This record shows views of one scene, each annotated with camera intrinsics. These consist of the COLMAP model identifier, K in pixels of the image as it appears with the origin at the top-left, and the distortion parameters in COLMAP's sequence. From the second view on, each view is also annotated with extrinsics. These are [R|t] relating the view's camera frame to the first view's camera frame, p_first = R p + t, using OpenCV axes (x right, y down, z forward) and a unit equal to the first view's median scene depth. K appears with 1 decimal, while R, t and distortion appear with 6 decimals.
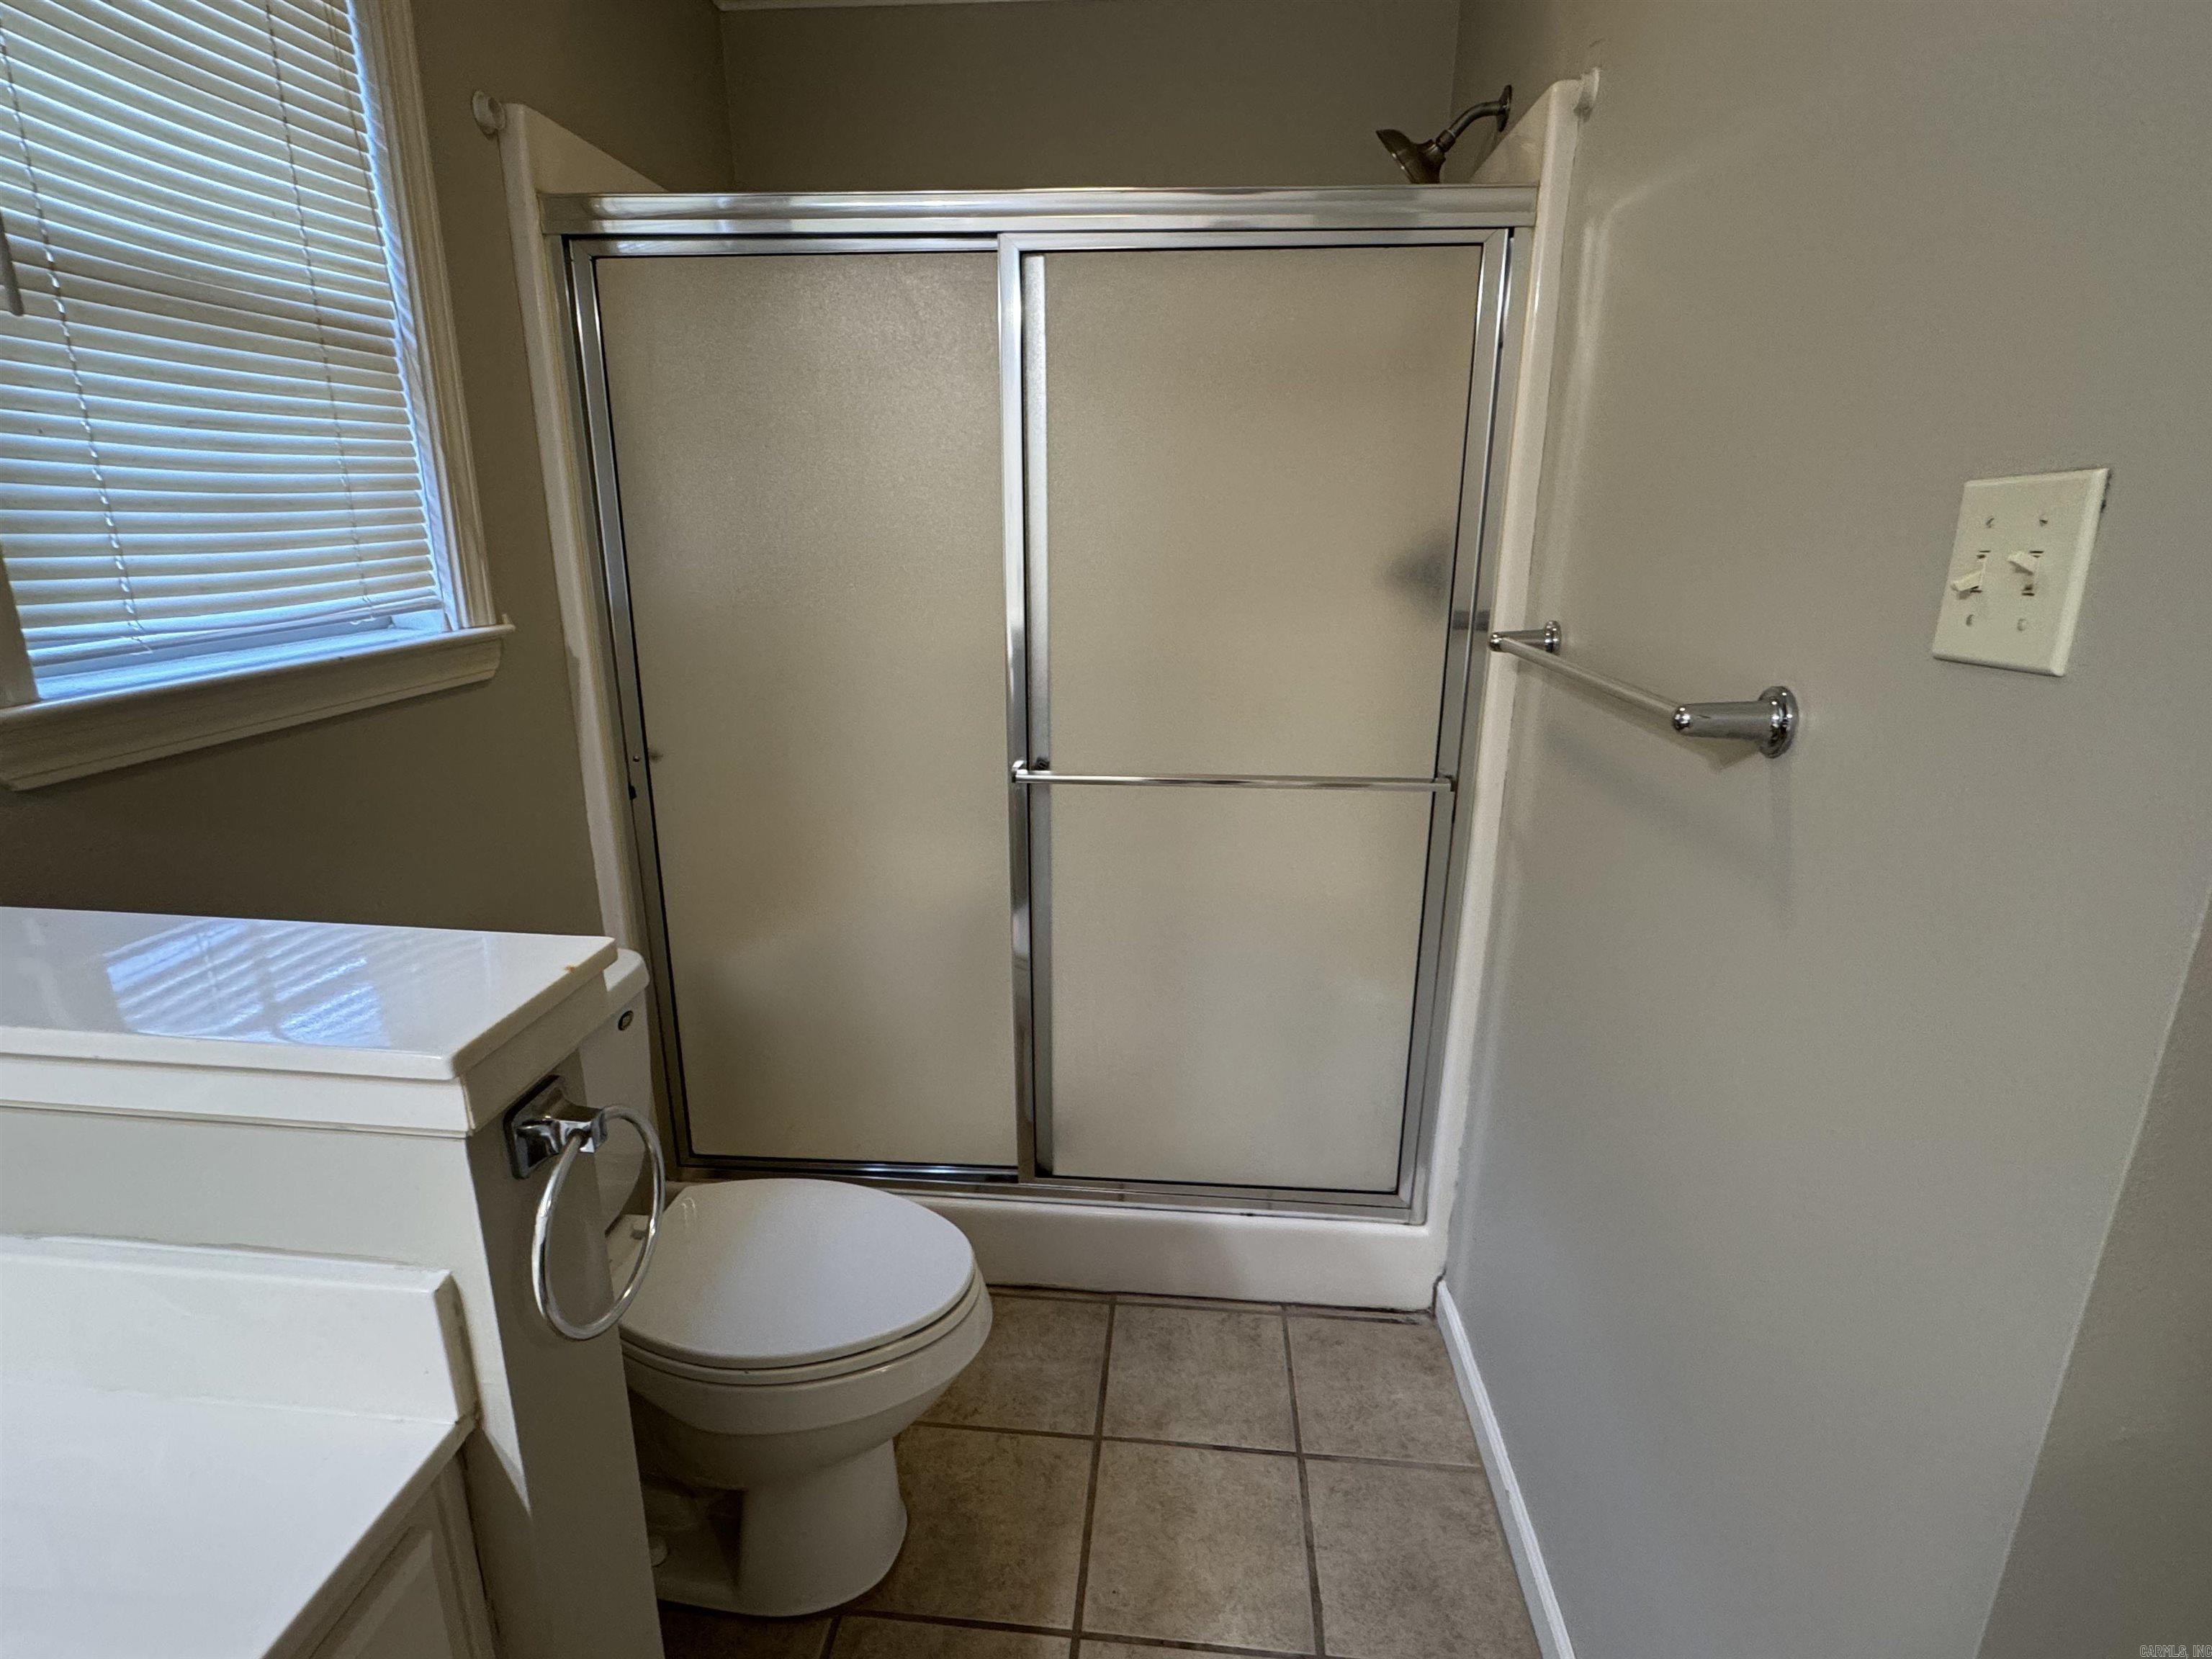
lens RADIAL K [[1098.3, 0, 1094.0], [0, 1098.3, 835.7], [0, 0, 1]] dist [-0.001774, -0.000075]
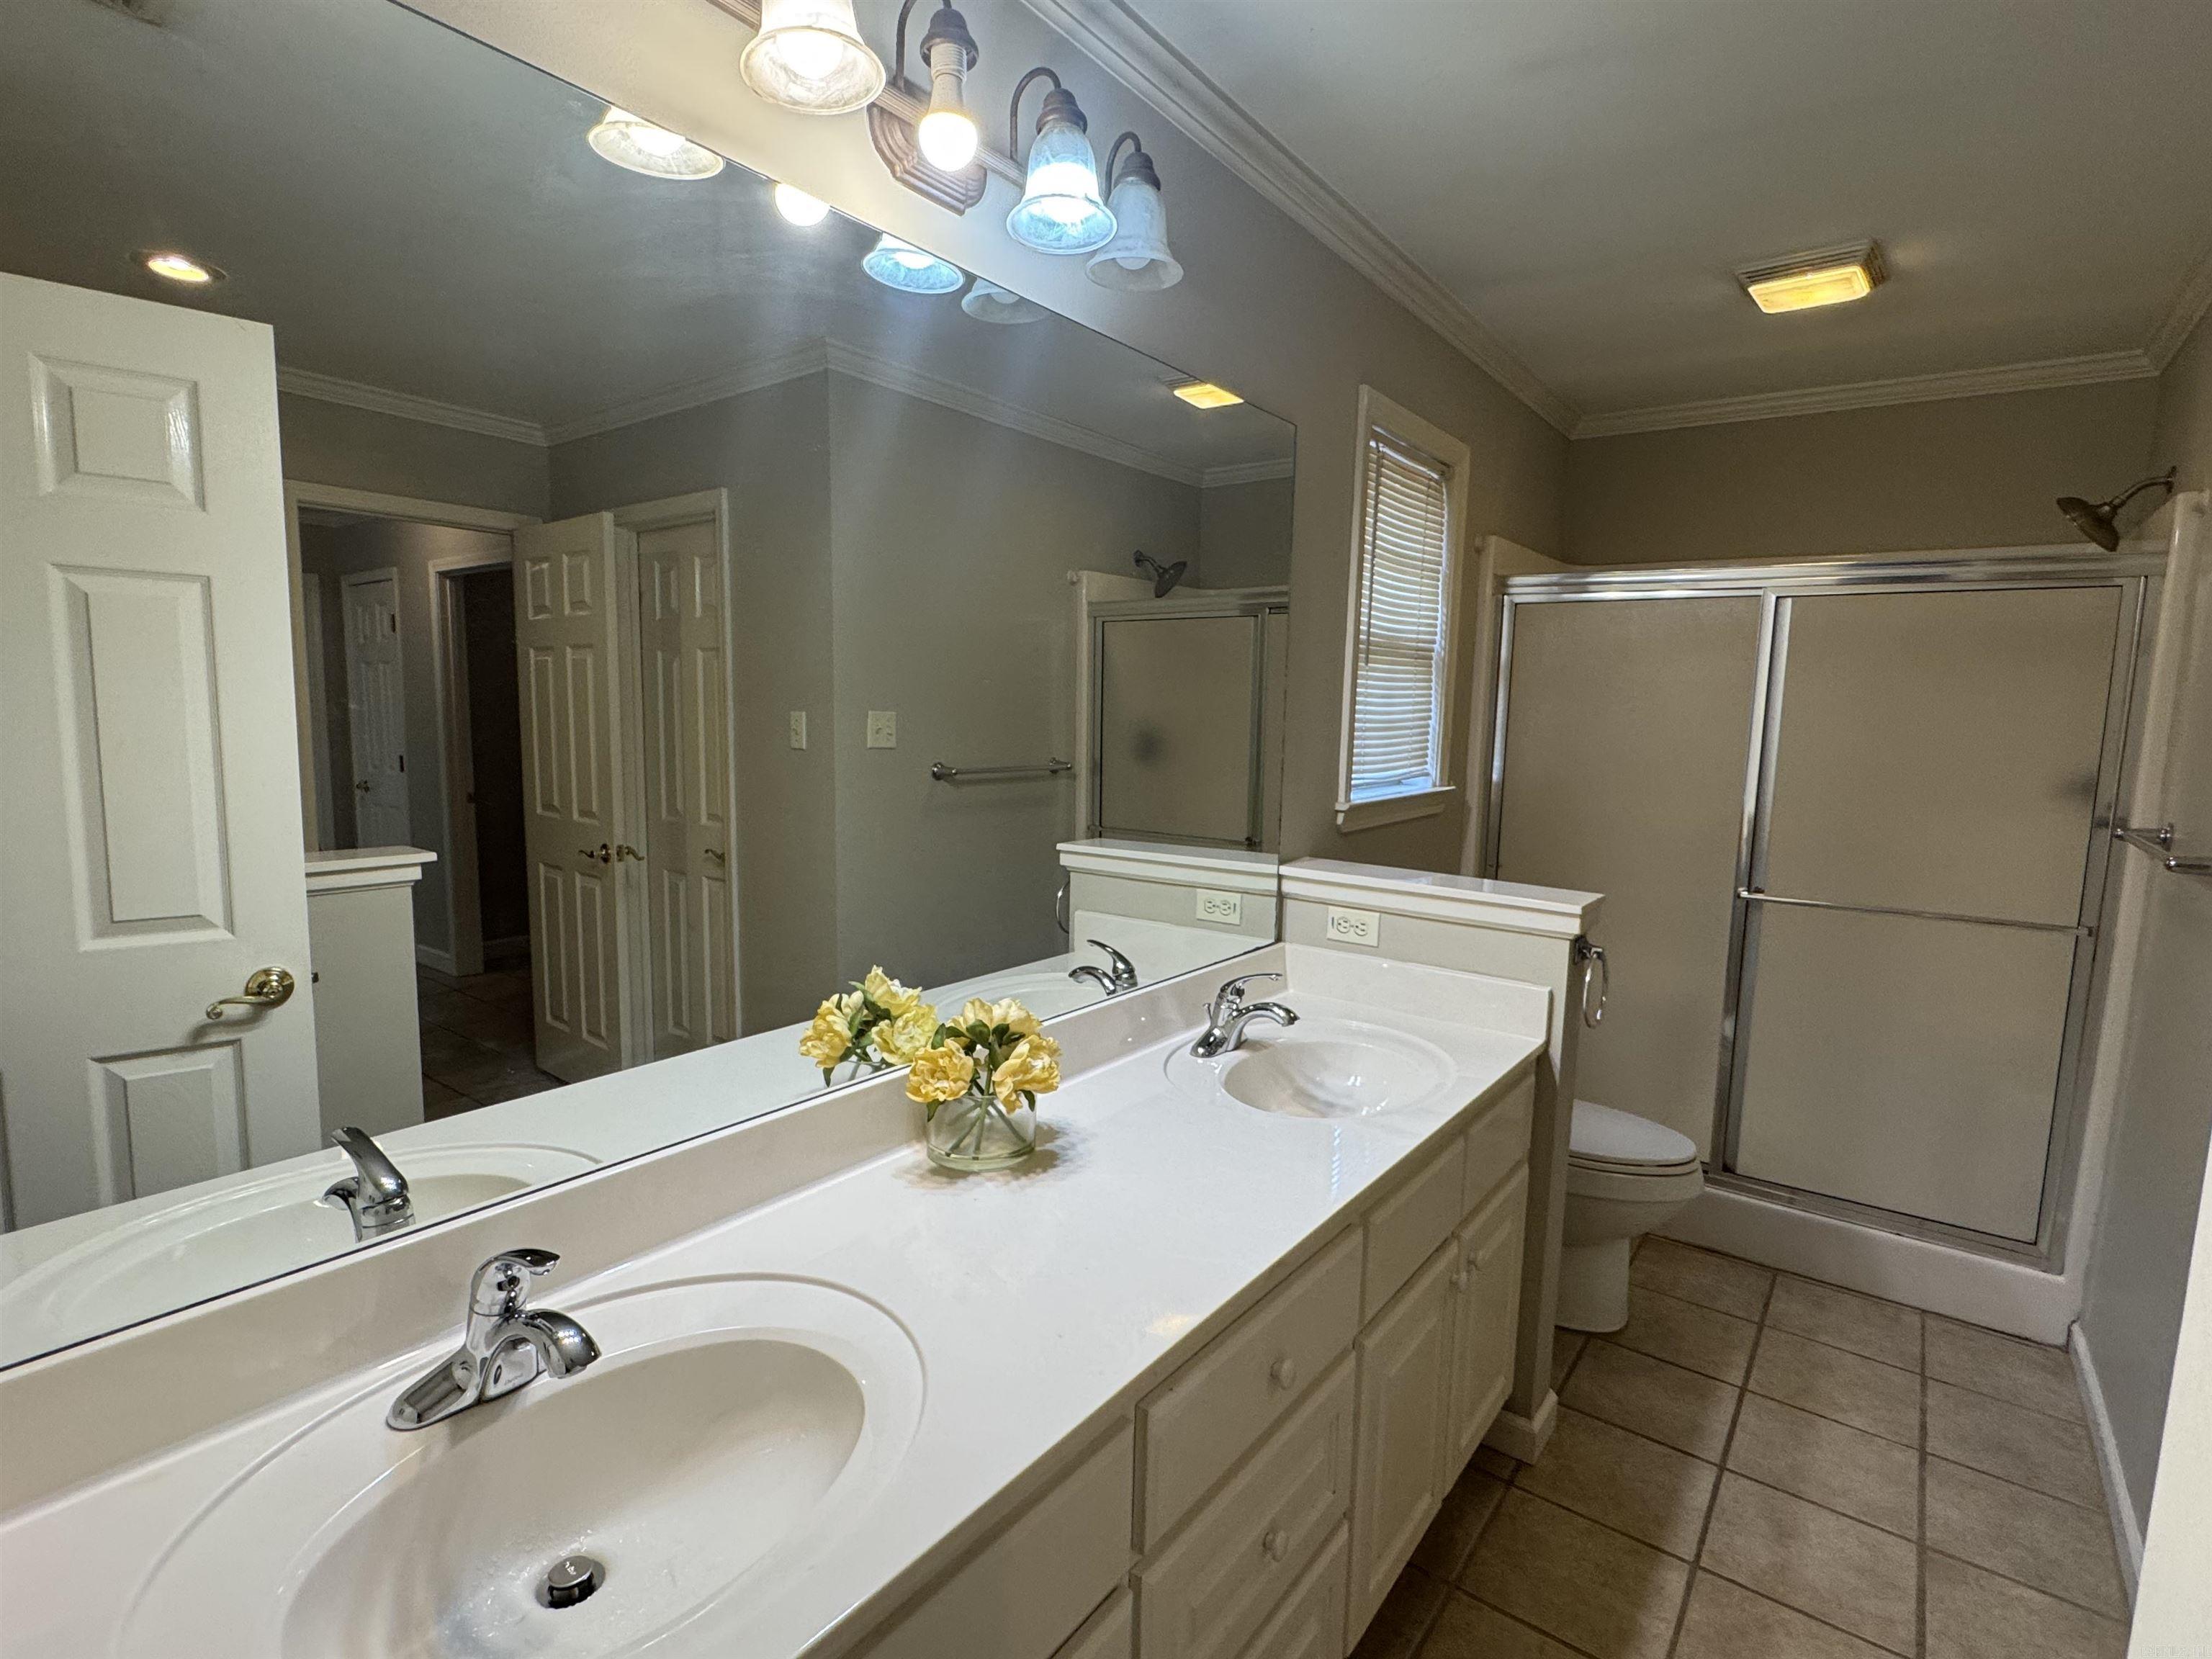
lens RADIAL K [[1098.3, 0, 1094.0], [0, 1098.3, 835.7], [0, 0, 1]] dist [-0.001774, -0.000075]
pose [[0.849052, 0.080649, -0.522117, -0.042233], [-0.166258, 0.978856, -0.119165, 0.214165], [0.501467, 0.187983, 0.844508, -0.876749]]
